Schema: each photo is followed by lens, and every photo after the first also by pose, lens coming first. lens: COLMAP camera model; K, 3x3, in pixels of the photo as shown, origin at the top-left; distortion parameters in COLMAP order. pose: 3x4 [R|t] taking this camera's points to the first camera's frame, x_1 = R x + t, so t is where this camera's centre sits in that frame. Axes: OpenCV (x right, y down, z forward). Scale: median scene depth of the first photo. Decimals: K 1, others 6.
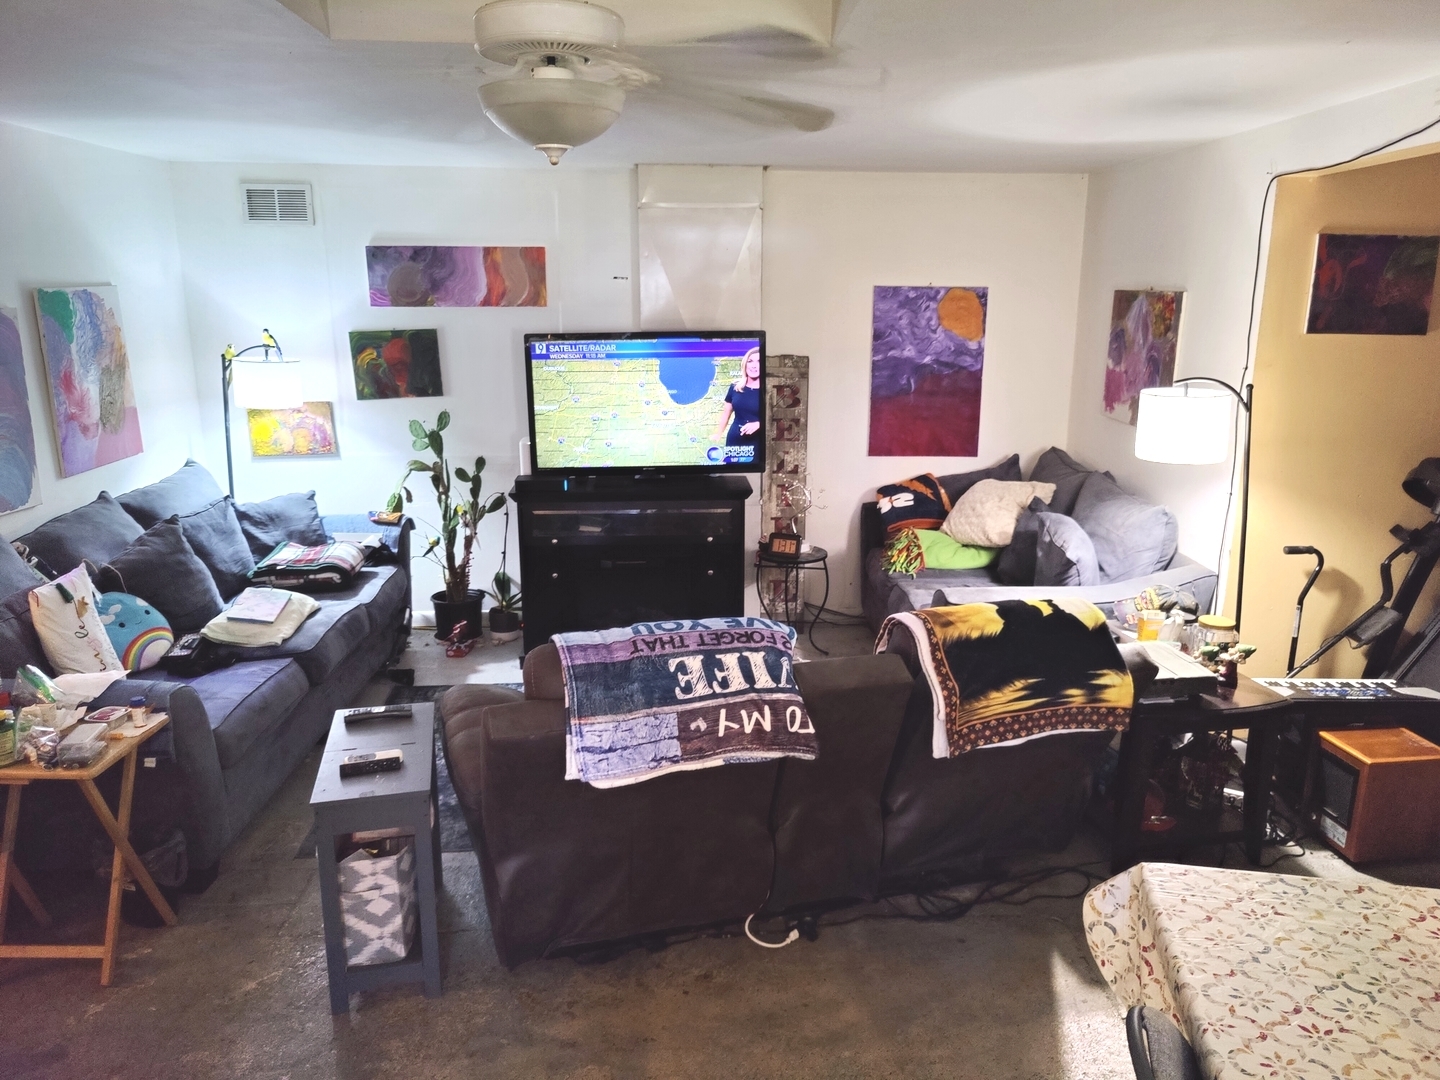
lens RADIAL K [[1004.4, 0, 718.3], [0, 1004.4, 537.5], [0, 0, 1]] dist [0.004426, -0.000910]
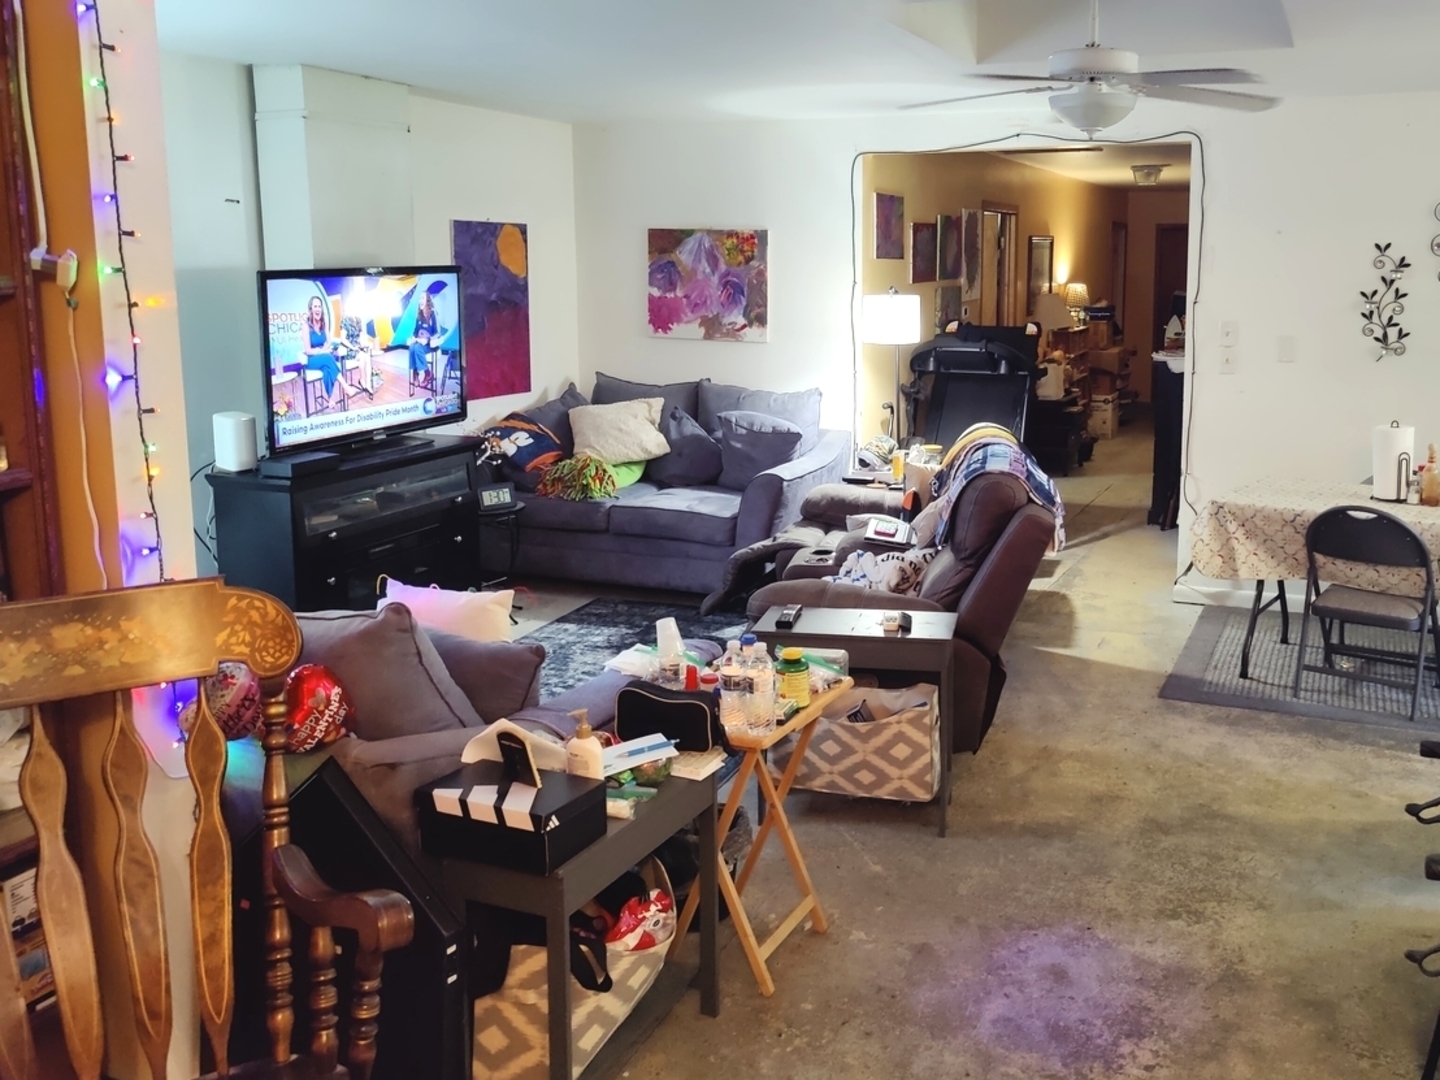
lens RADIAL K [[1319.0, 0, 821.6], [0, 1319.0, 468.2], [0, 0, 1]] dist [-0.005384, 0.000000]
pose [[0.401302, -0.147010, 0.904071, -0.970940], [0.211766, 0.975185, 0.064574, -0.034670], [-0.891129, 0.165538, 0.422475, 0.237375]]
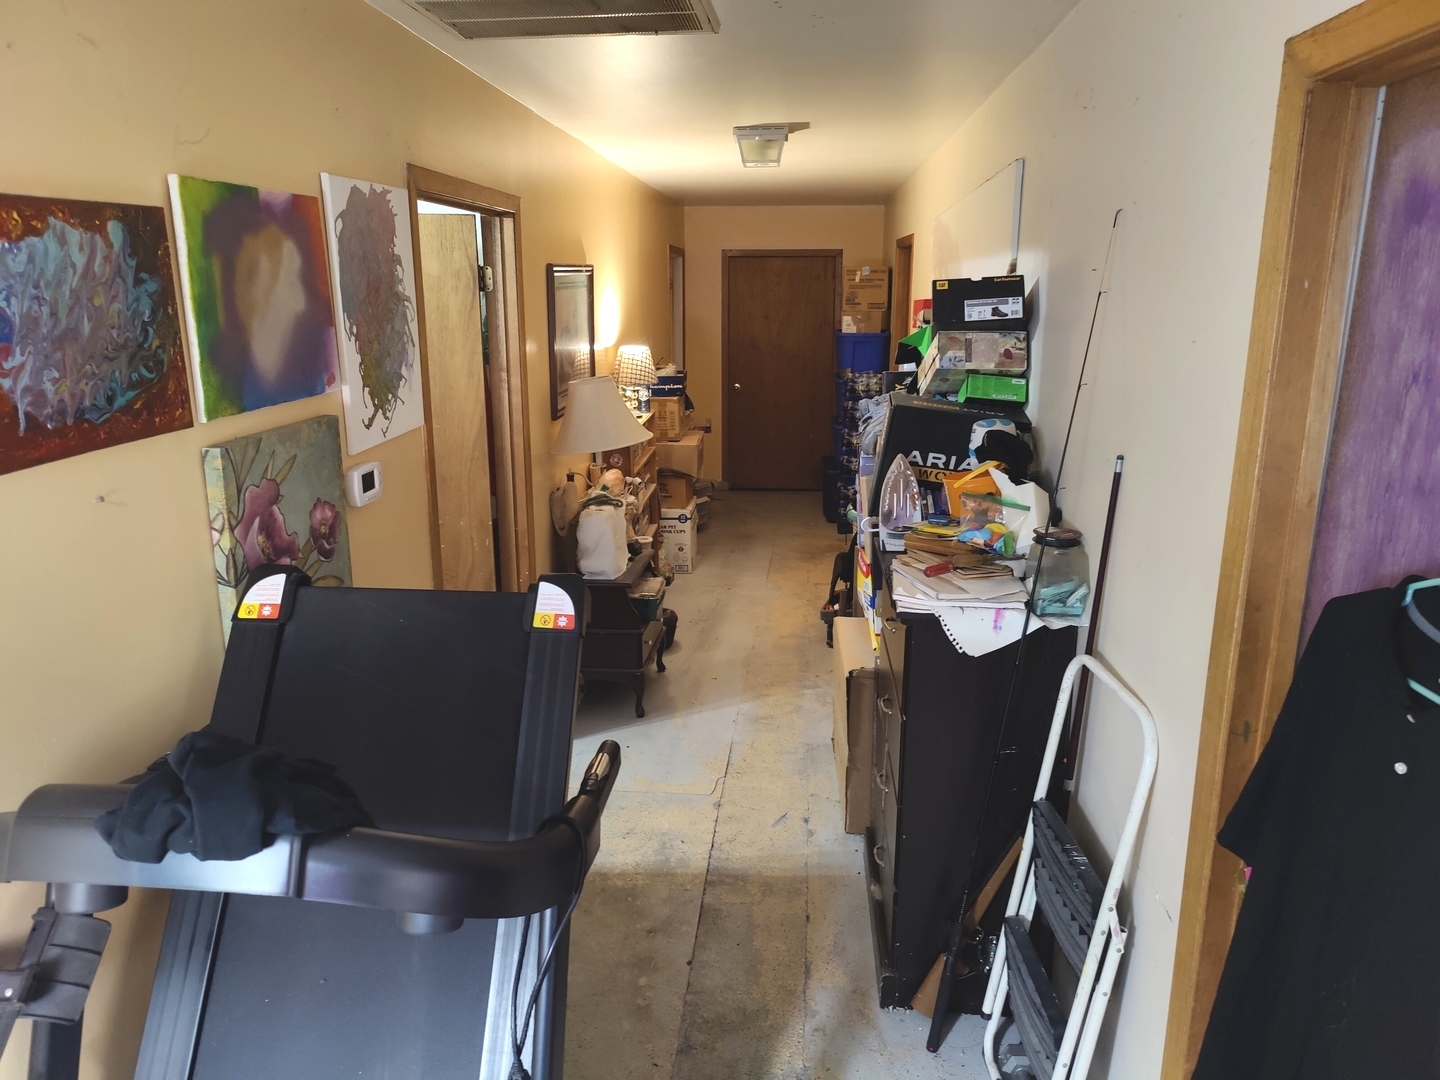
lens RADIAL K [[1004.4, 0, 720.2], [0, 1004.4, 538.7], [0, 0, 1]] dist [0.004426, -0.000910]
pose [[0.107893, -0.246656, 0.963078, 0.353777], [0.227432, 0.949167, 0.217614, -0.127901], [-0.967798, 0.195556, 0.158506, 0.562446]]
